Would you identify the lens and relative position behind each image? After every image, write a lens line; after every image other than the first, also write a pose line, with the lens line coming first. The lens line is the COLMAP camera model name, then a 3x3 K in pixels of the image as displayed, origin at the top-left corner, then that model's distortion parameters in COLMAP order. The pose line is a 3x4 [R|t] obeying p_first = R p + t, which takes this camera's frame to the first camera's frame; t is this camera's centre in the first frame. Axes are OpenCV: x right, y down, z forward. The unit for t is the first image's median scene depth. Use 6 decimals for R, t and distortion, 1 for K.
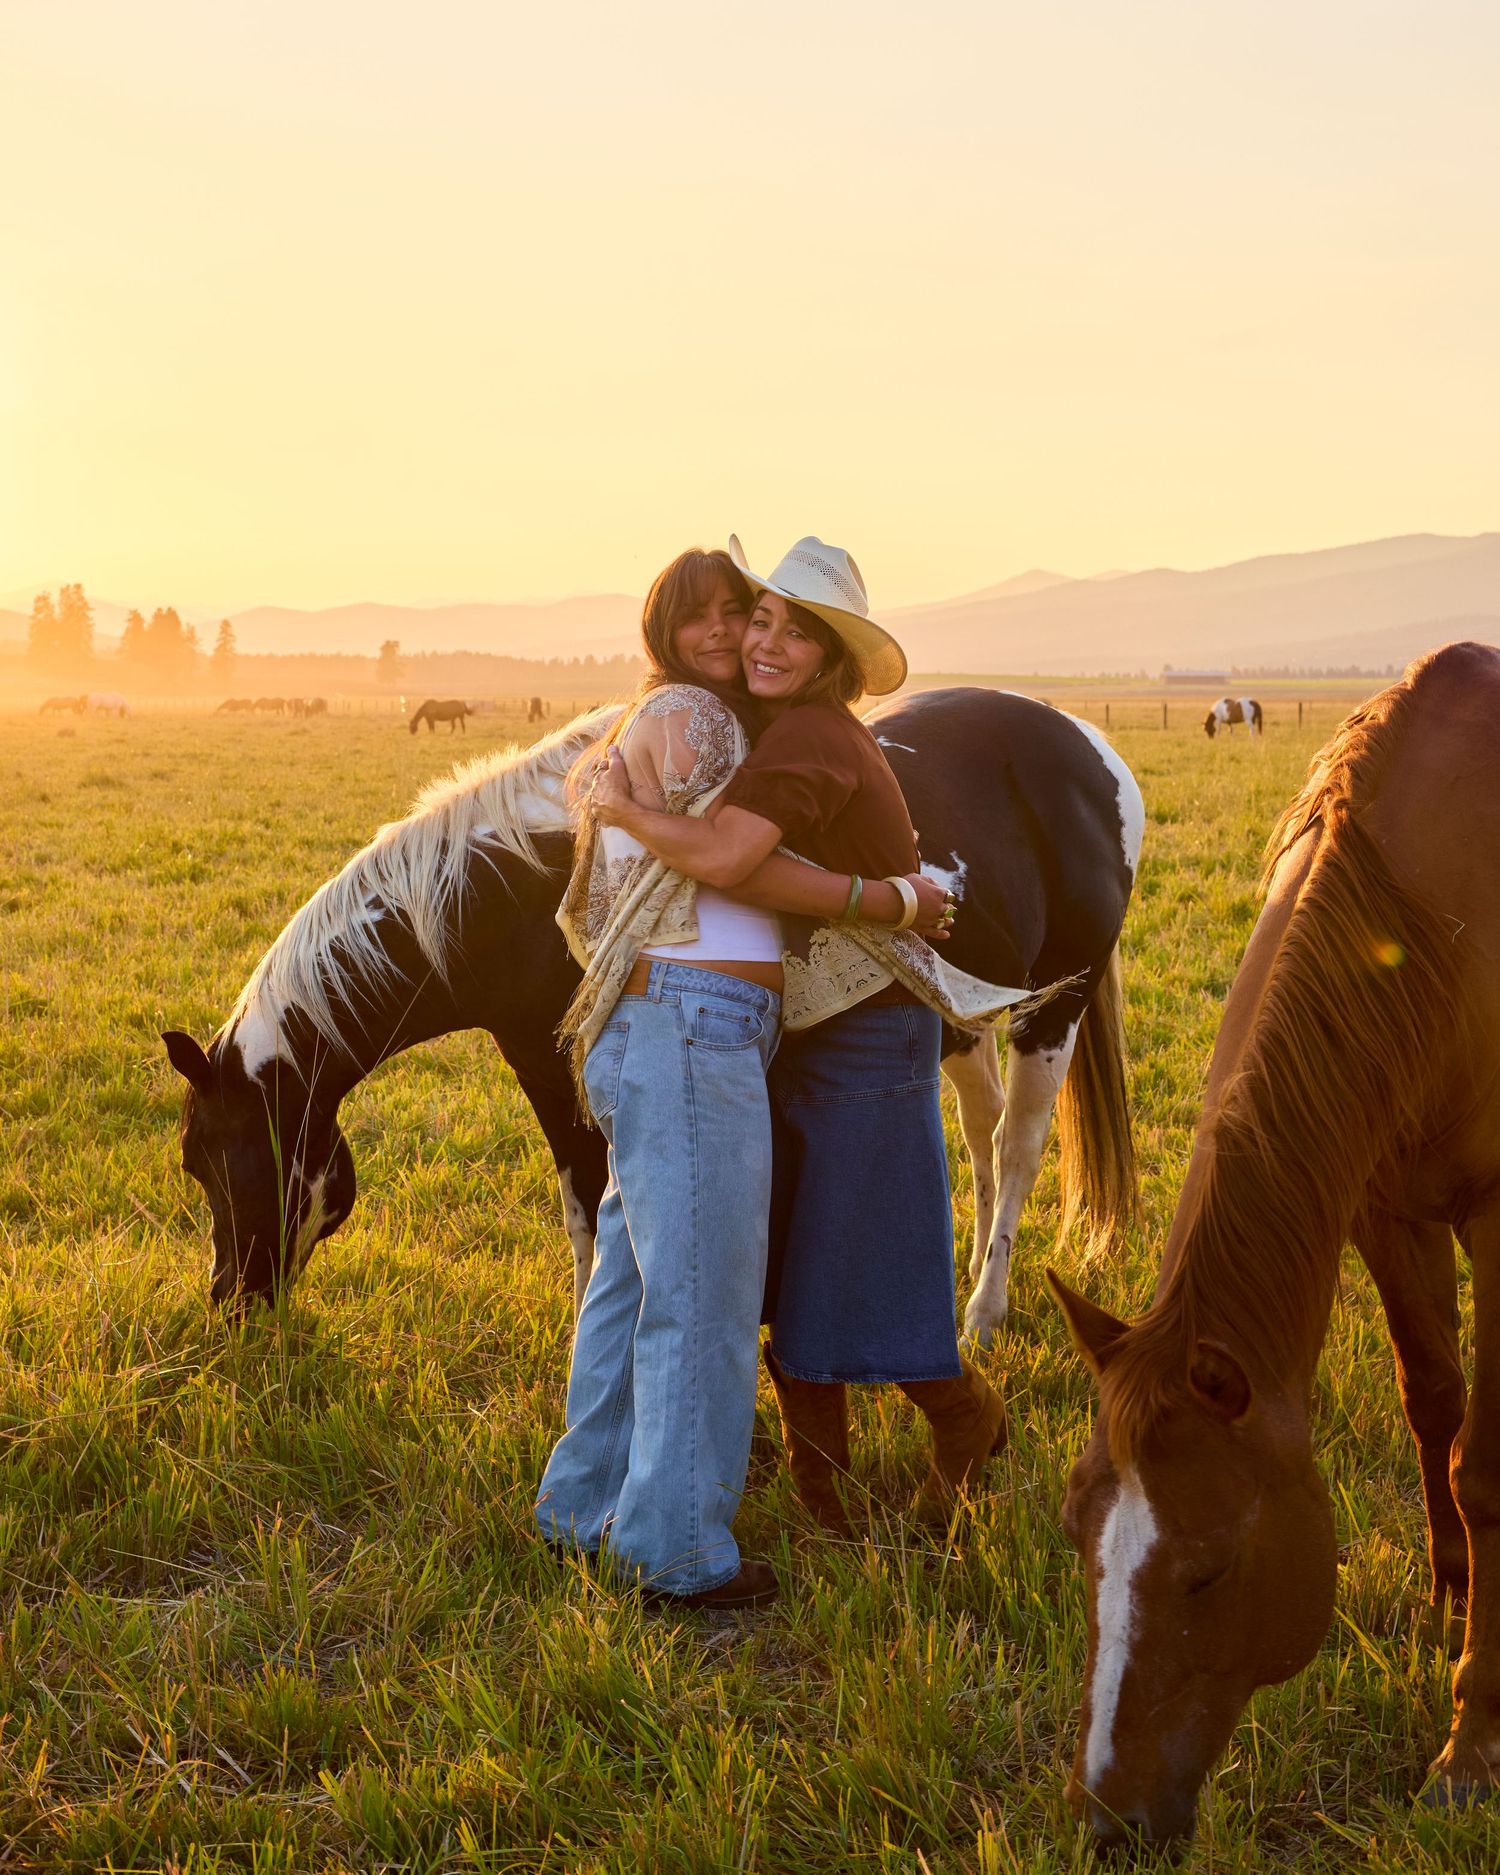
lens RADIAL K [[2514.5, 0, 754.0], [0, 2514.5, 930.2], [0, 0, 1]] dist [0.109011, 0.000000]
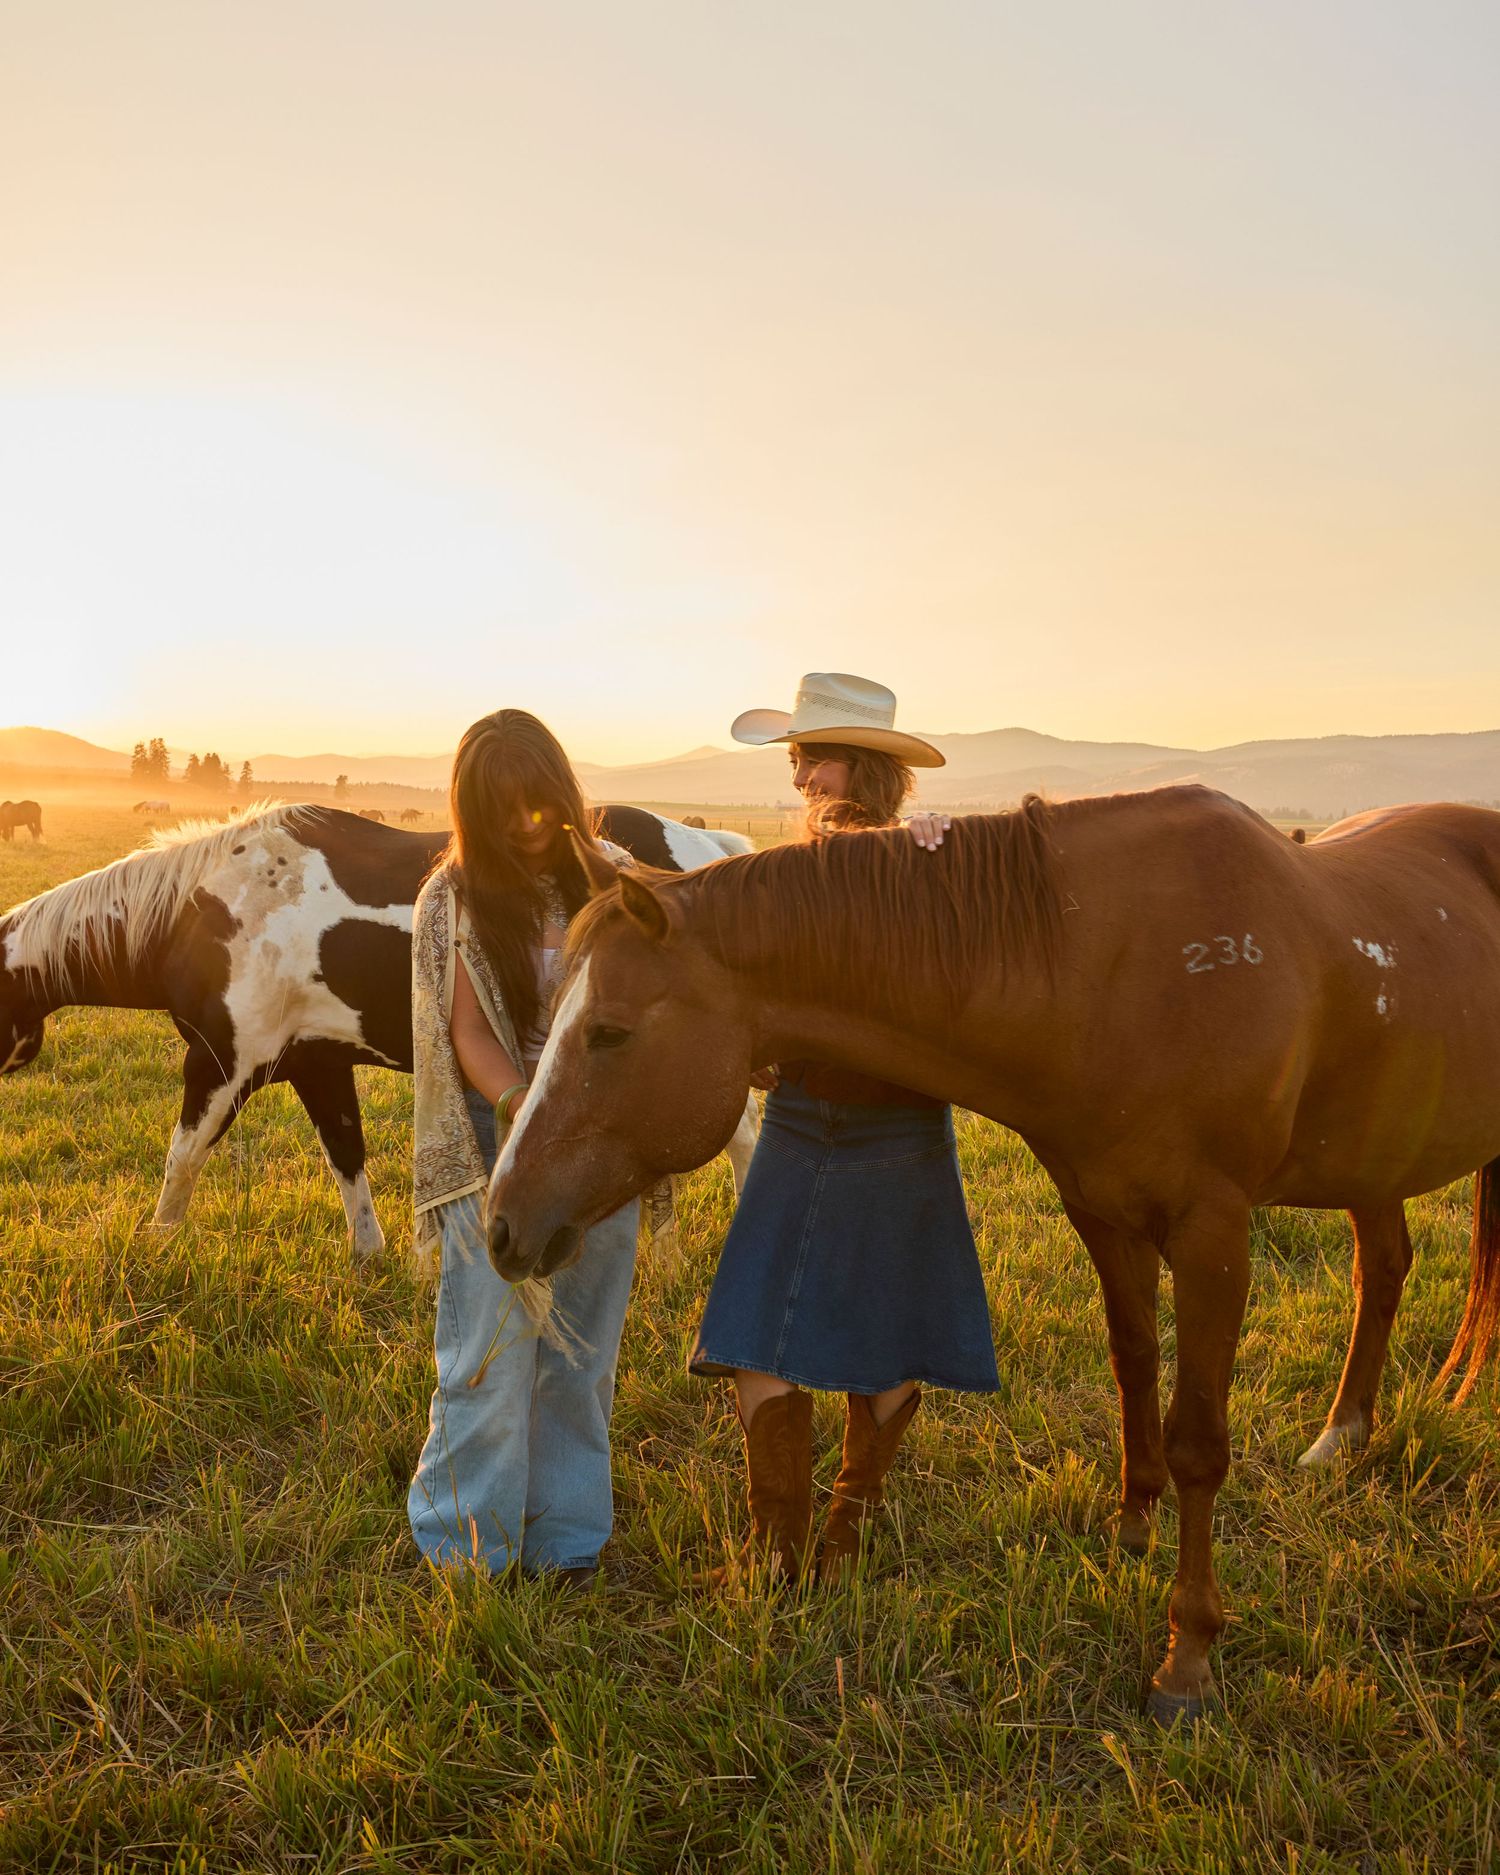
lens RADIAL K [[2501.3, 0, 748.0], [0, 2501.3, 939.9], [0, 0, 1]] dist [0.035547, 0.000000]
pose [[0.999389, 0.020396, 0.028386, 0.034427], [-0.019413, 0.999217, -0.034485, 0.020439], [-0.029067, 0.033913, 0.999002, -0.283271]]
